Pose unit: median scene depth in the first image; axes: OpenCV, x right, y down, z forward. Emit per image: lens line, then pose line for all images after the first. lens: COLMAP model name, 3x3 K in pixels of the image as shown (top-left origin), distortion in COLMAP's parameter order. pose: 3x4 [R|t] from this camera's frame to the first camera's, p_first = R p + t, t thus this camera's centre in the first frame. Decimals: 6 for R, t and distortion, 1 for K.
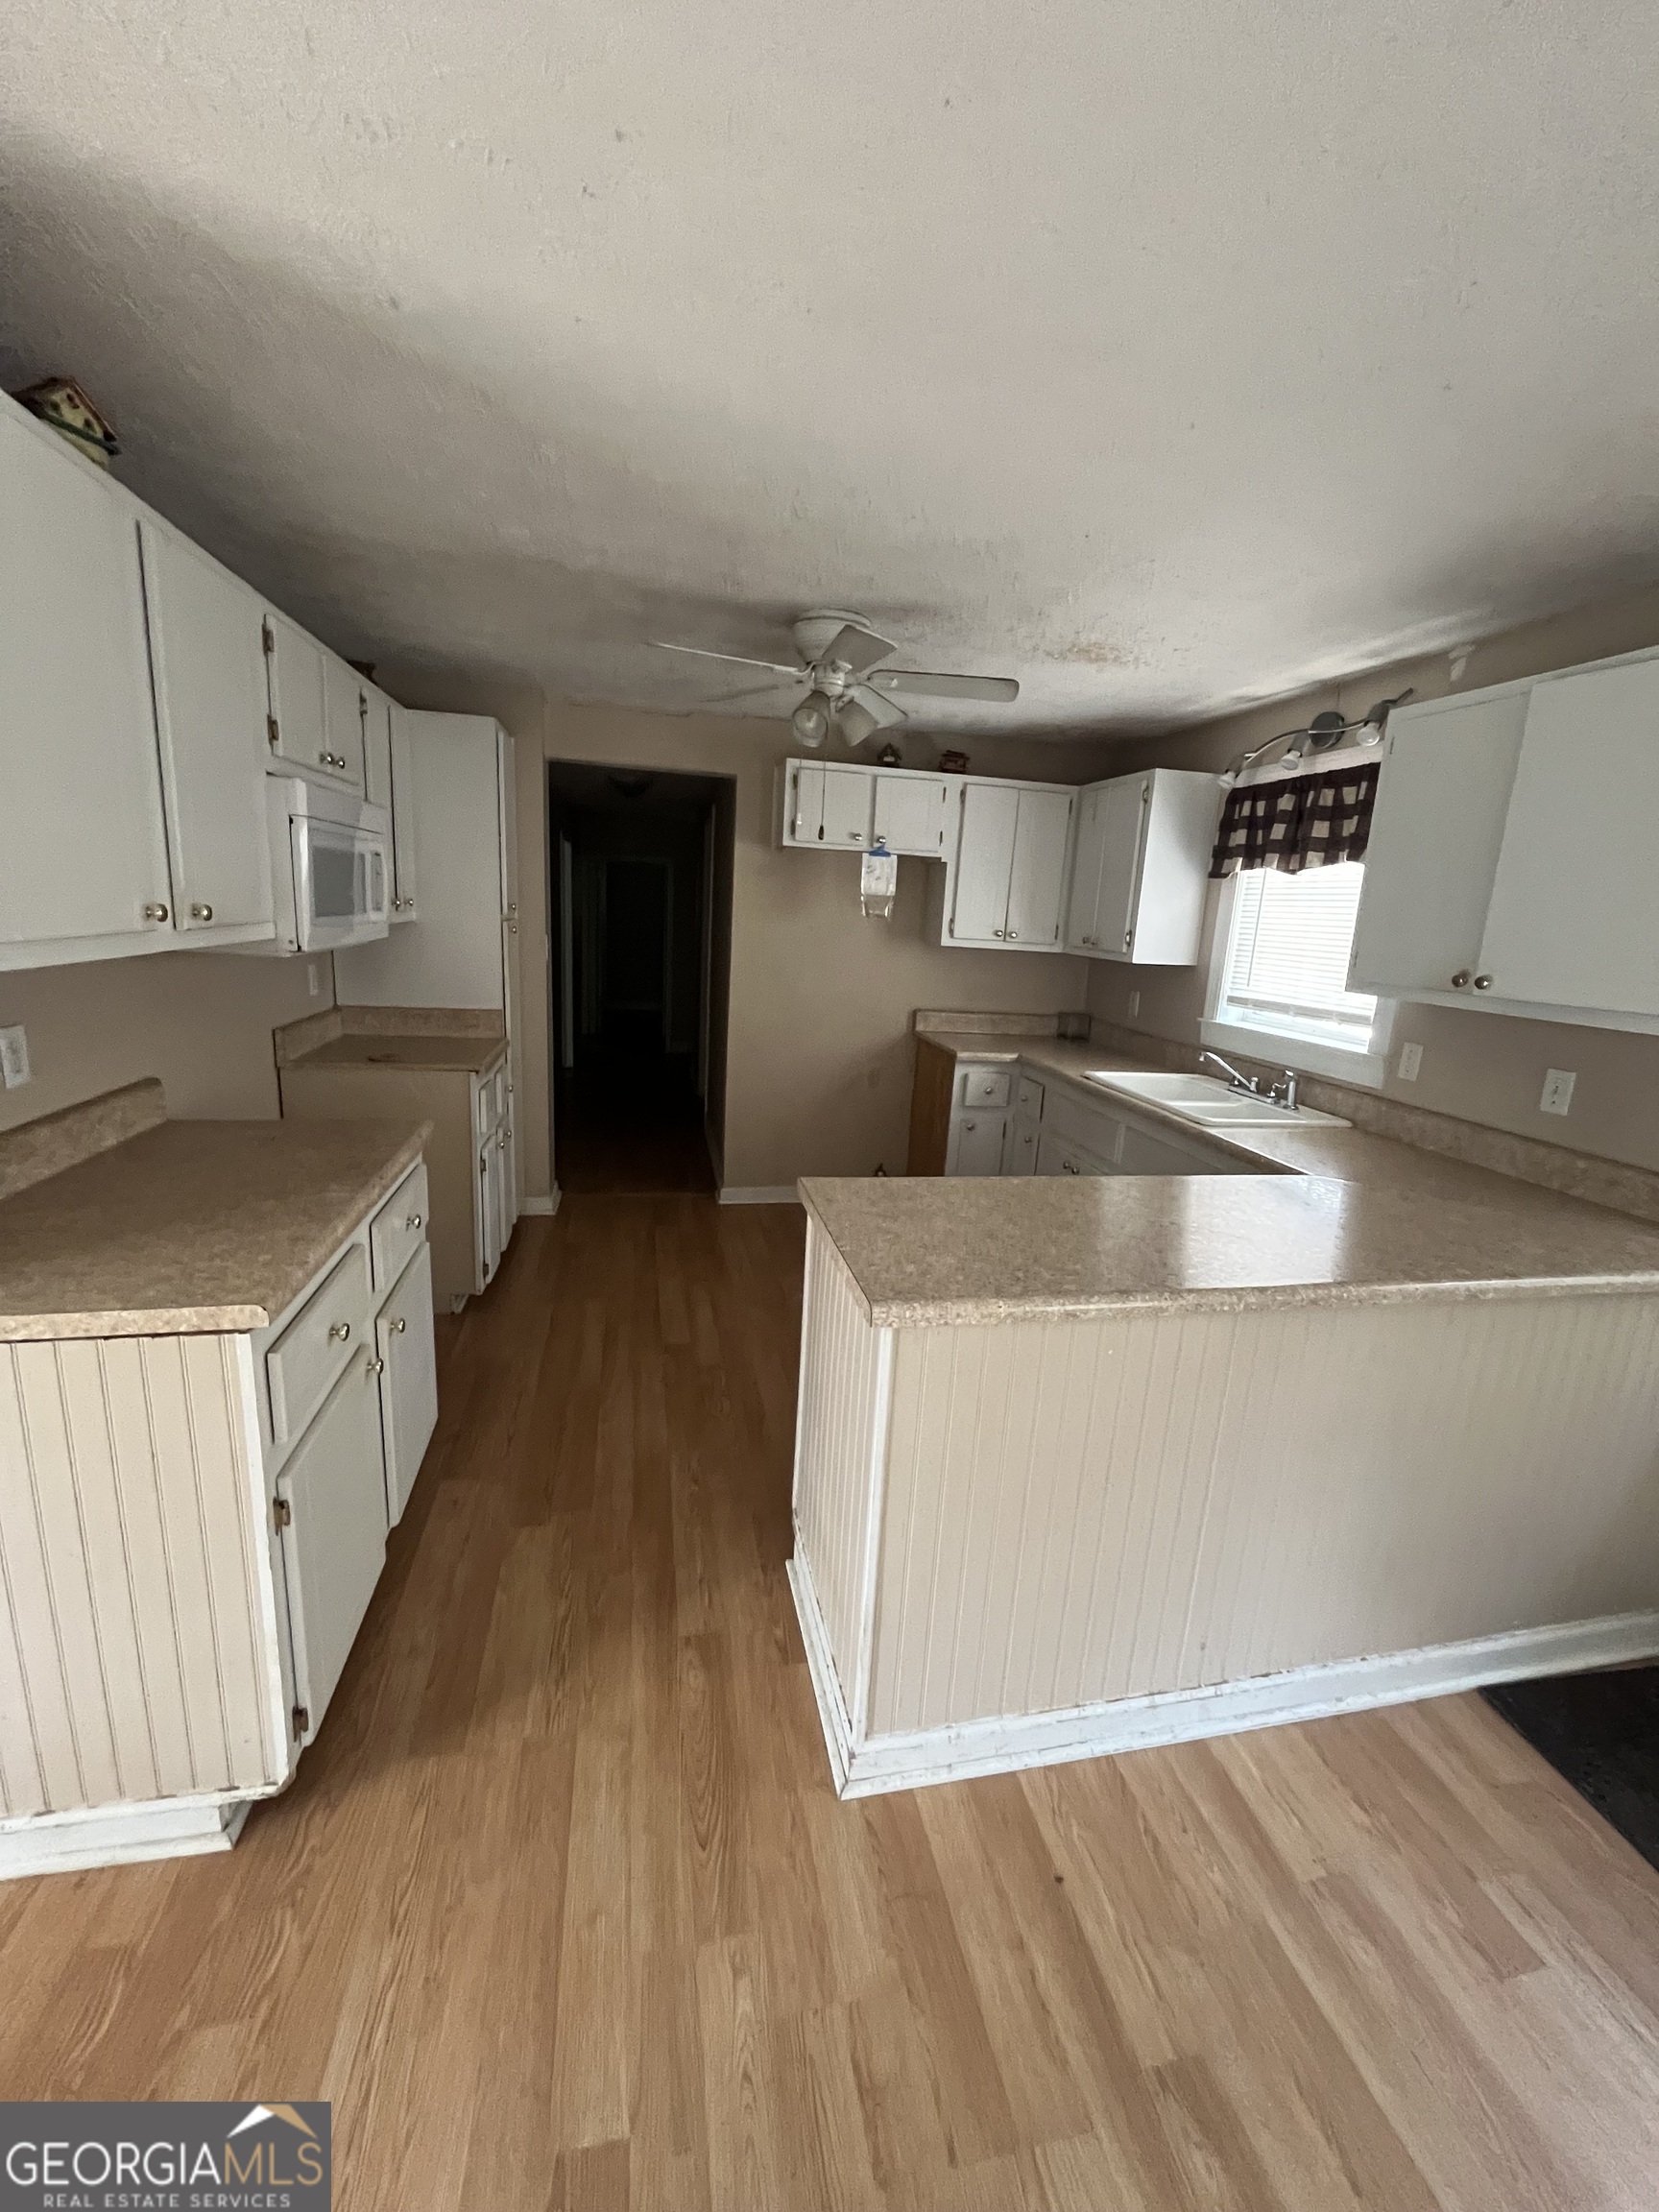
lens RADIAL K [[893.2, 0, 833.4], [0, 893.2, 1098.5], [0, 0, 1]] dist [-0.003161, 0.000181]
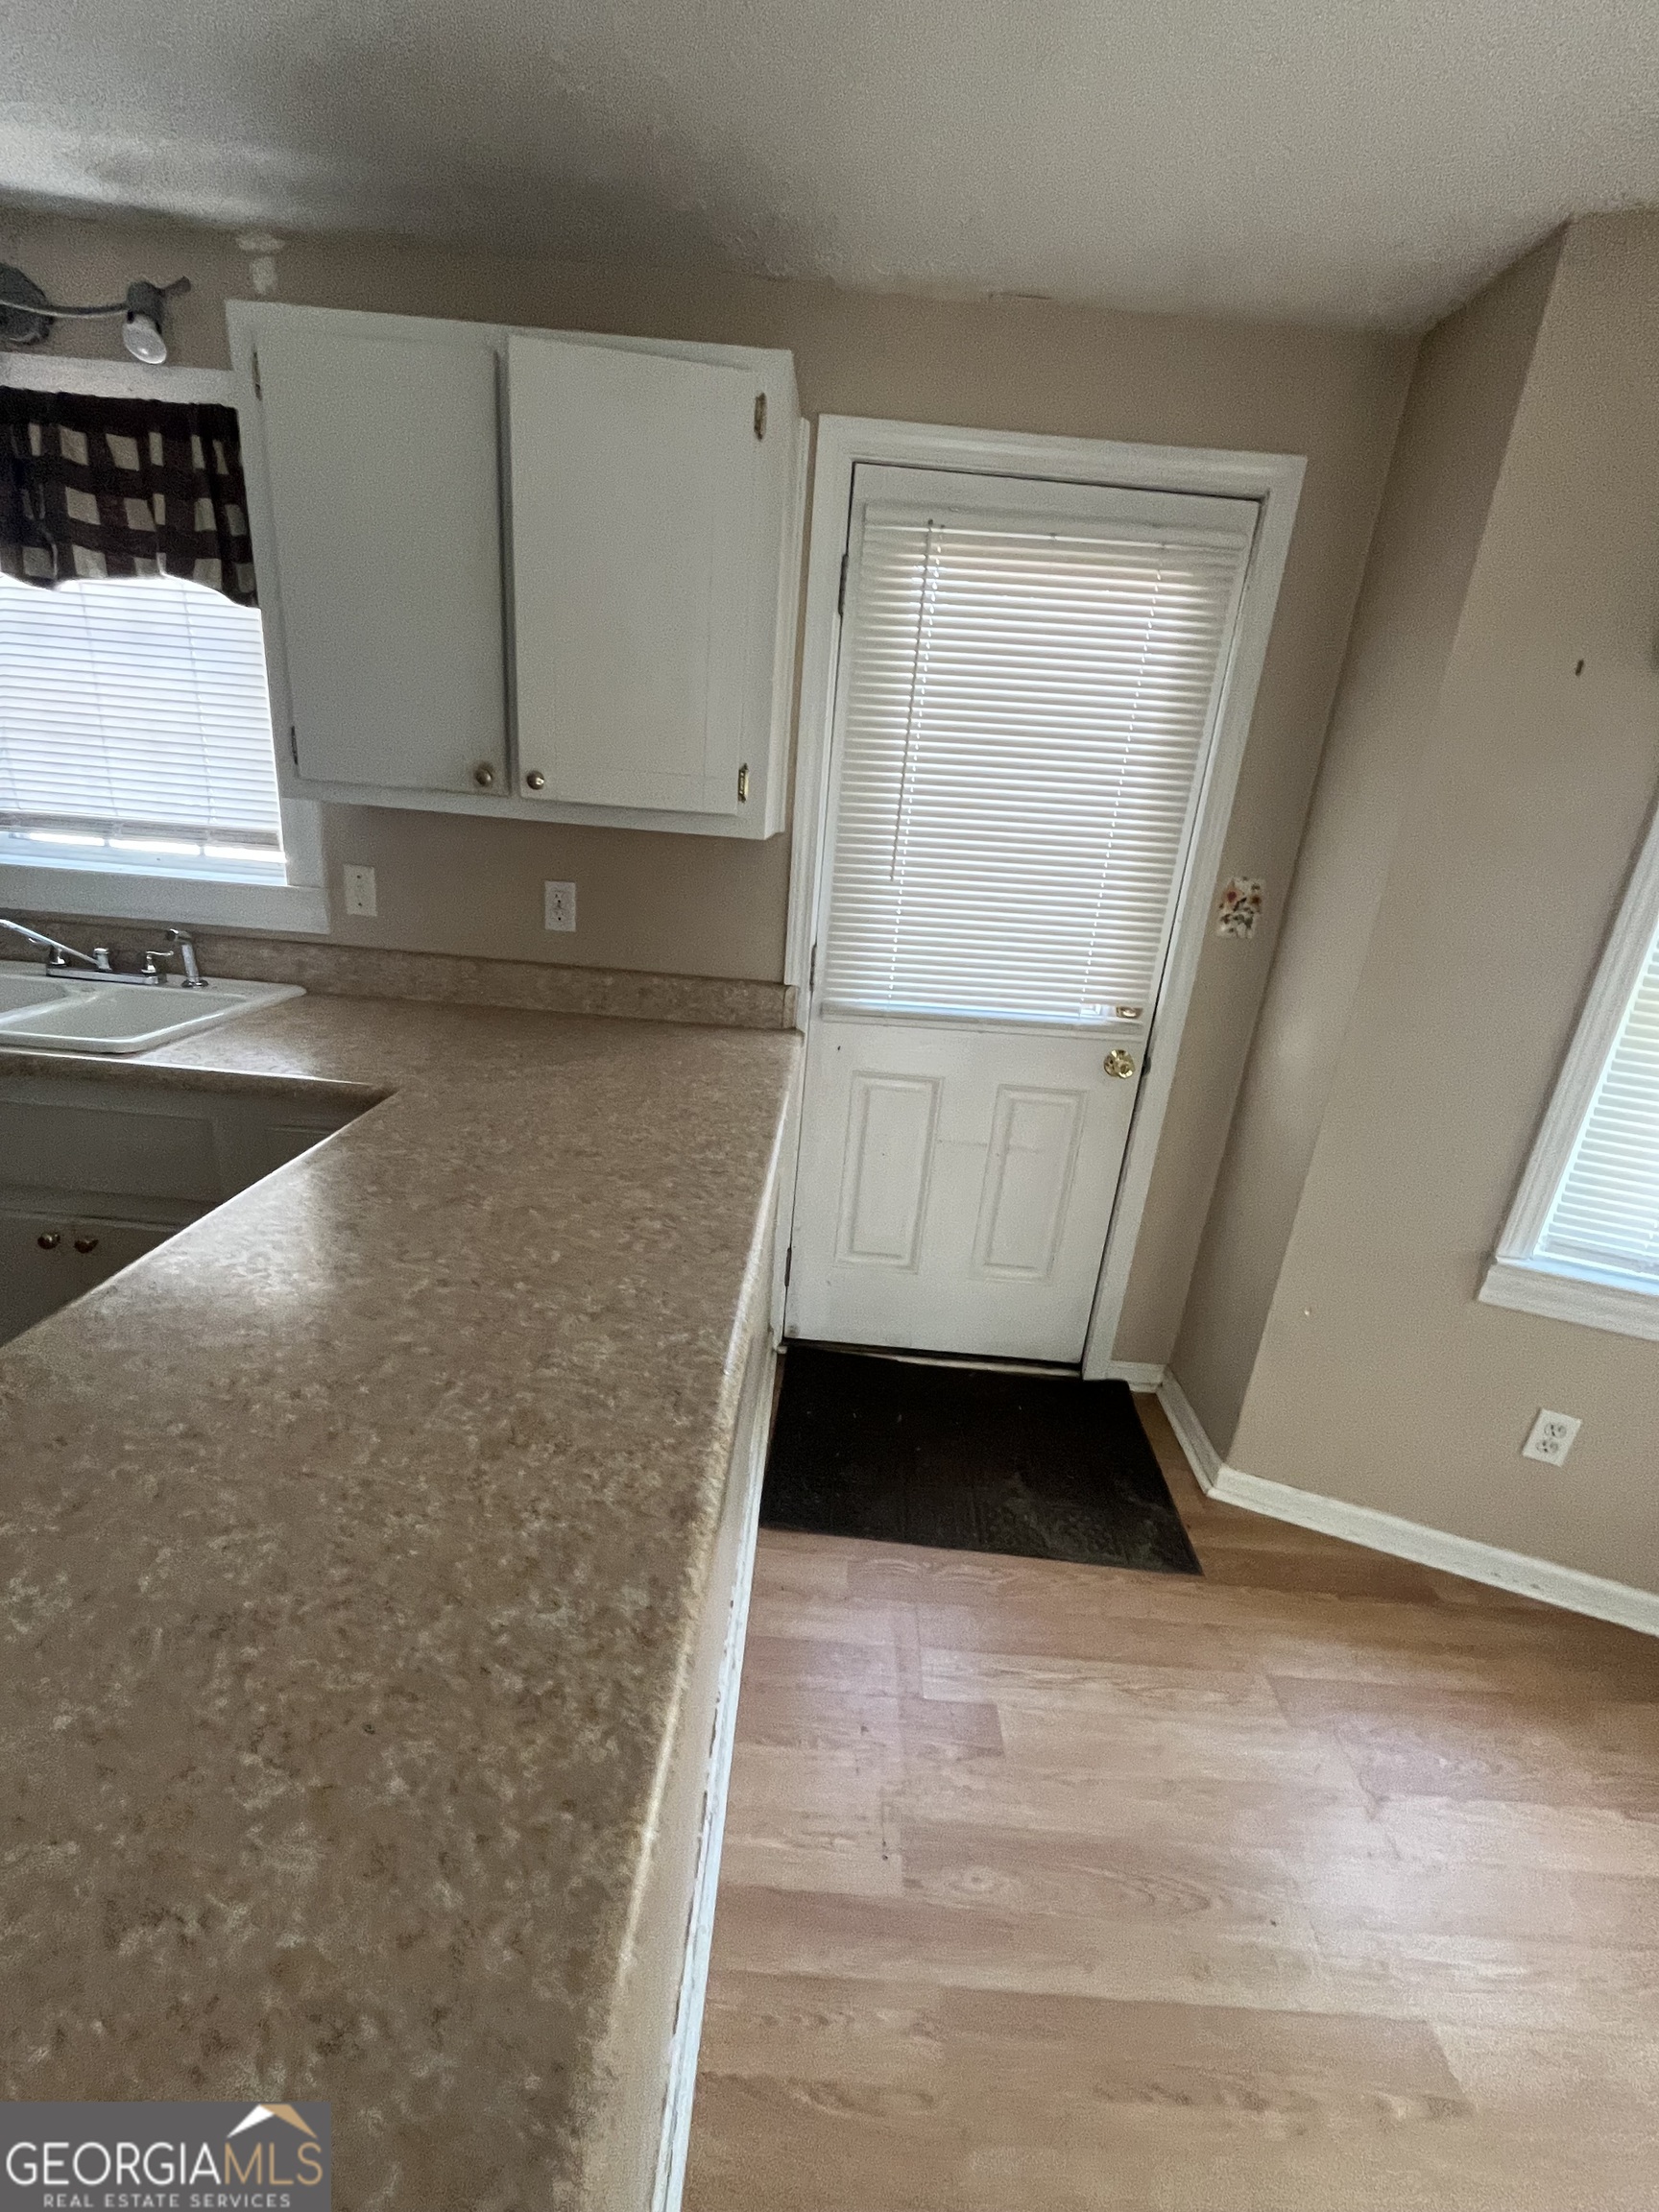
lens RADIAL K [[893.2, 0, 833.4], [0, 893.2, 1098.5], [0, 0, 1]] dist [-0.003161, 0.000181]
pose [[0.234016, -0.344670, 0.909087, -0.001554], [0.136342, 0.937445, 0.320325, -0.062813], [-0.962625, 0.048986, 0.266370, 0.420360]]
